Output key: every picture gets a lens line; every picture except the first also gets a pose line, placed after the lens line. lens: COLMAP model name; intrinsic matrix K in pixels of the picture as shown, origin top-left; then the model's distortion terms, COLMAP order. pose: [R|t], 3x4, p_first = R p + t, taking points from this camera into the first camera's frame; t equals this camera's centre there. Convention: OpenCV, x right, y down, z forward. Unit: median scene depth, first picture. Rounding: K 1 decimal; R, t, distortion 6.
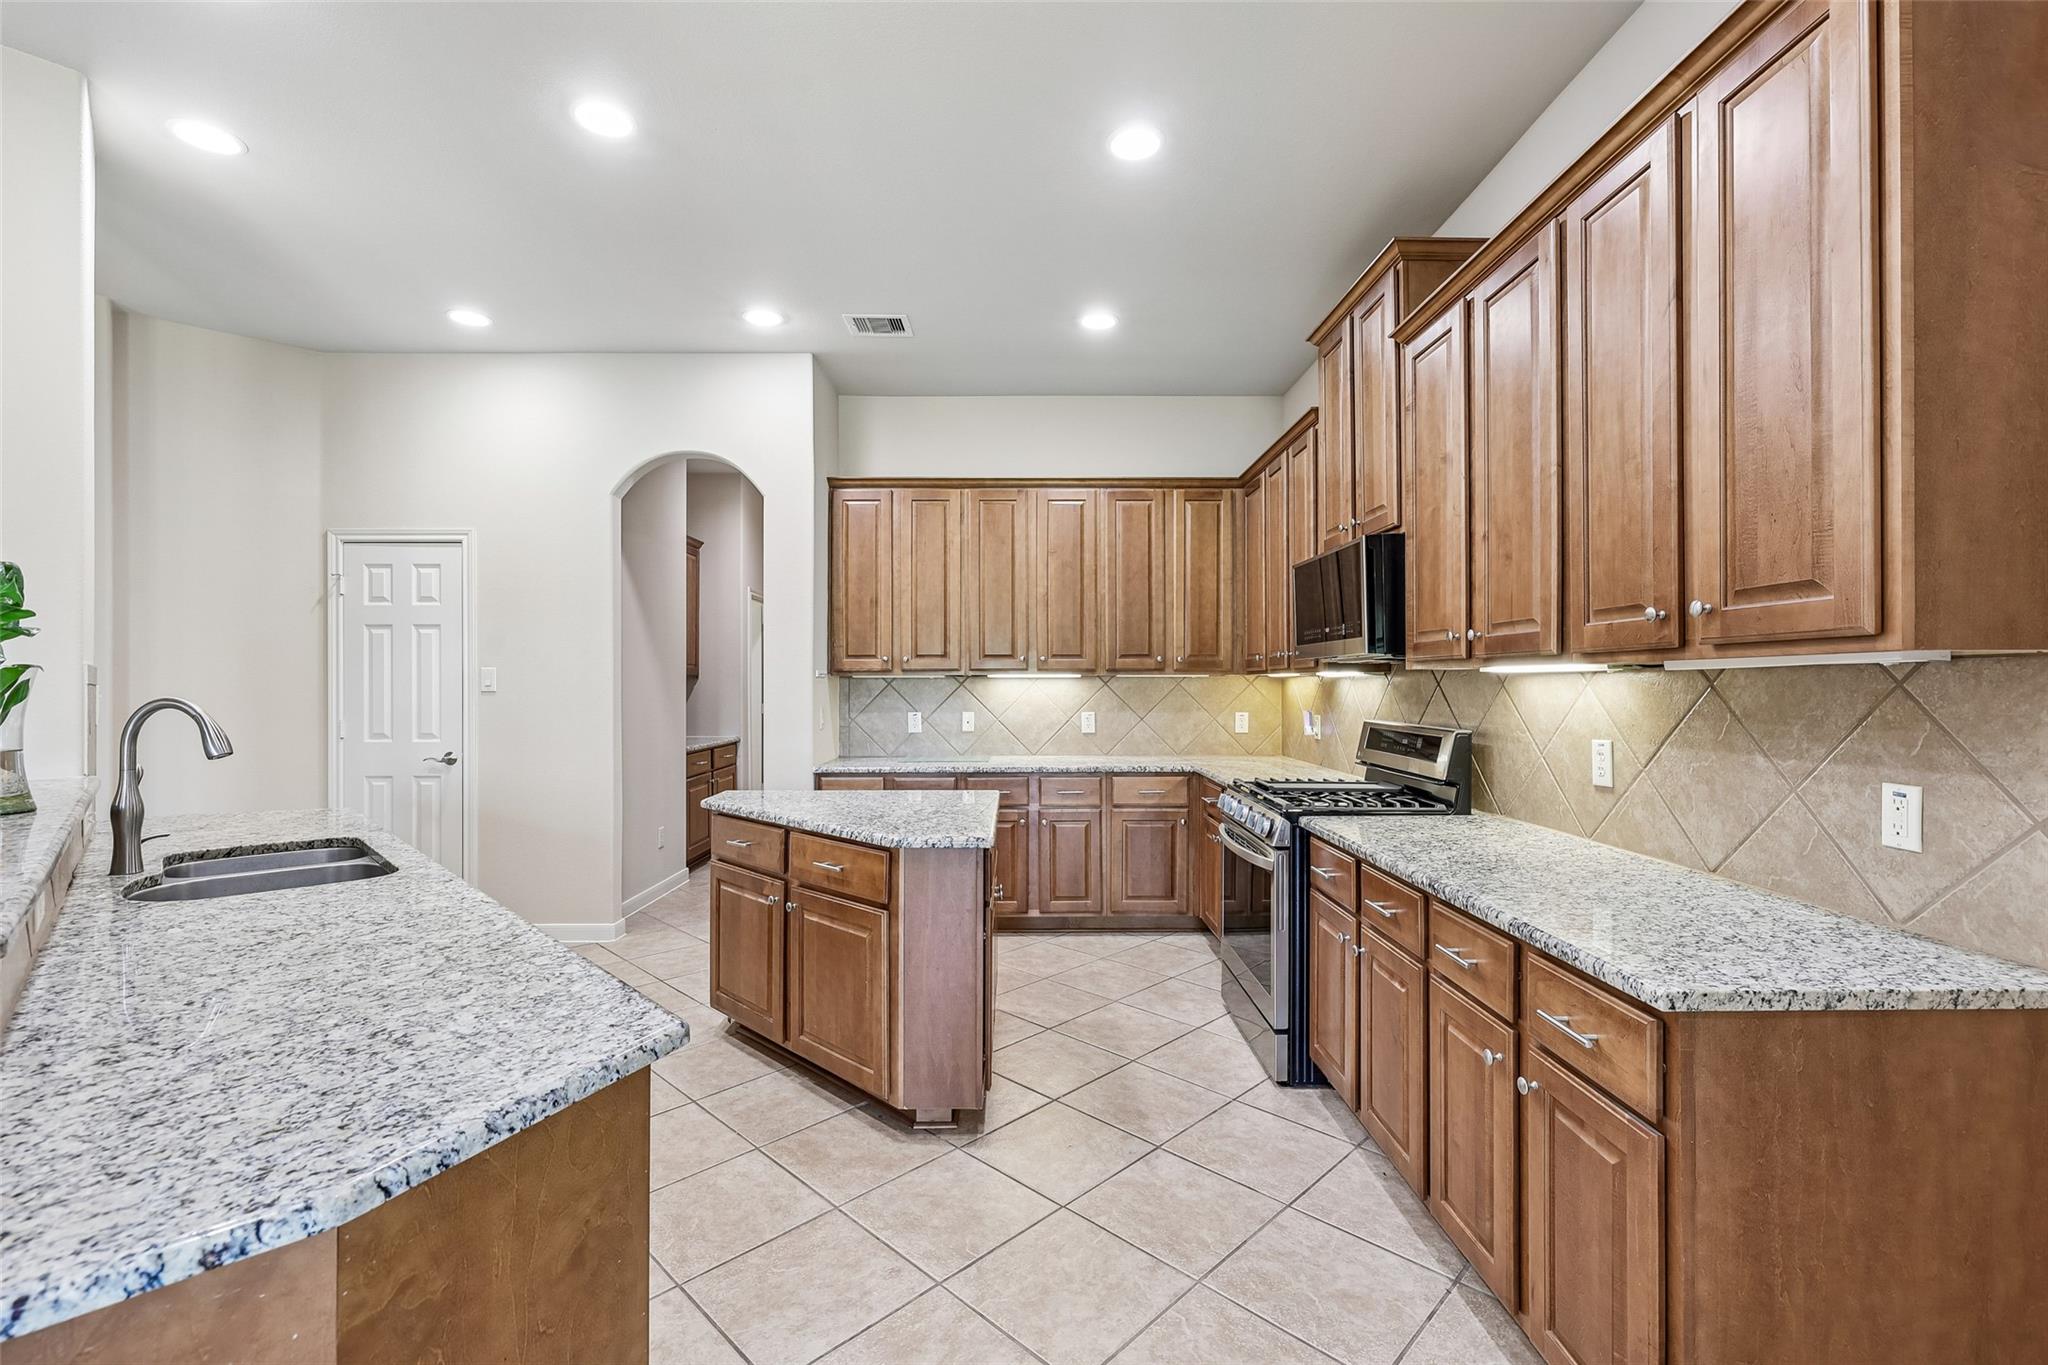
lens RADIAL K [[879.0, 0, 1023.2], [0, 879.0, 686.4], [0, 0, 1]] dist [-0.000866, 0.000003]
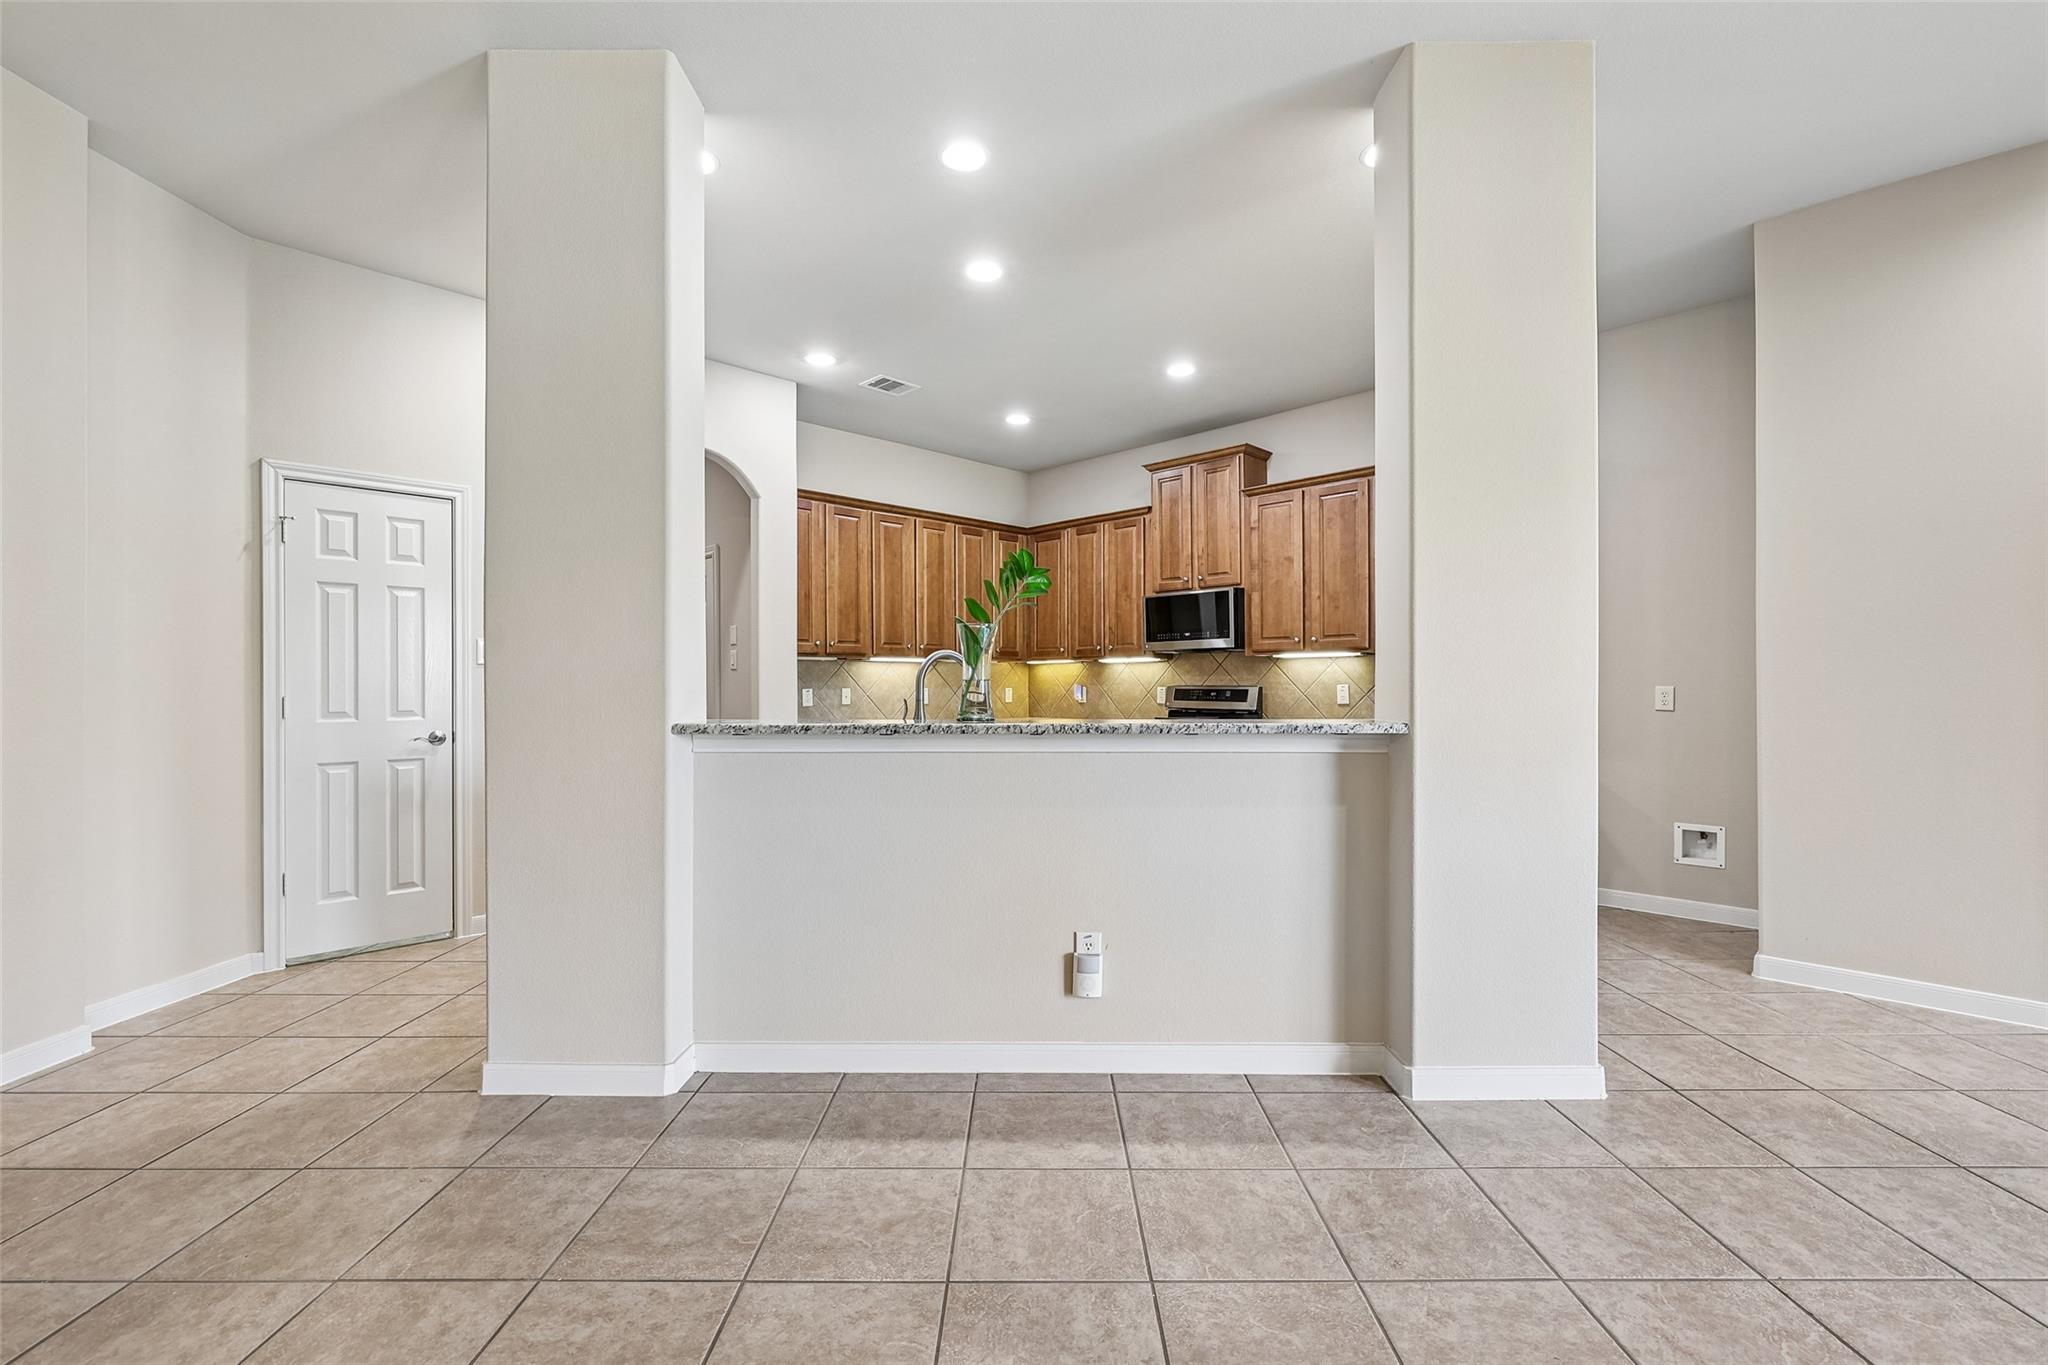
lens RADIAL K [[882.5, 0, 1033.5], [0, 882.5, 683.4], [0, 0, 1]] dist [0.000680, -0.000021]
pose [[0.710807, 0.000991, 0.703387, -1.428946], [0.004385, 0.999973, -0.005839, 0.058731], [-0.703374, 0.007235, 0.710783, -0.110668]]
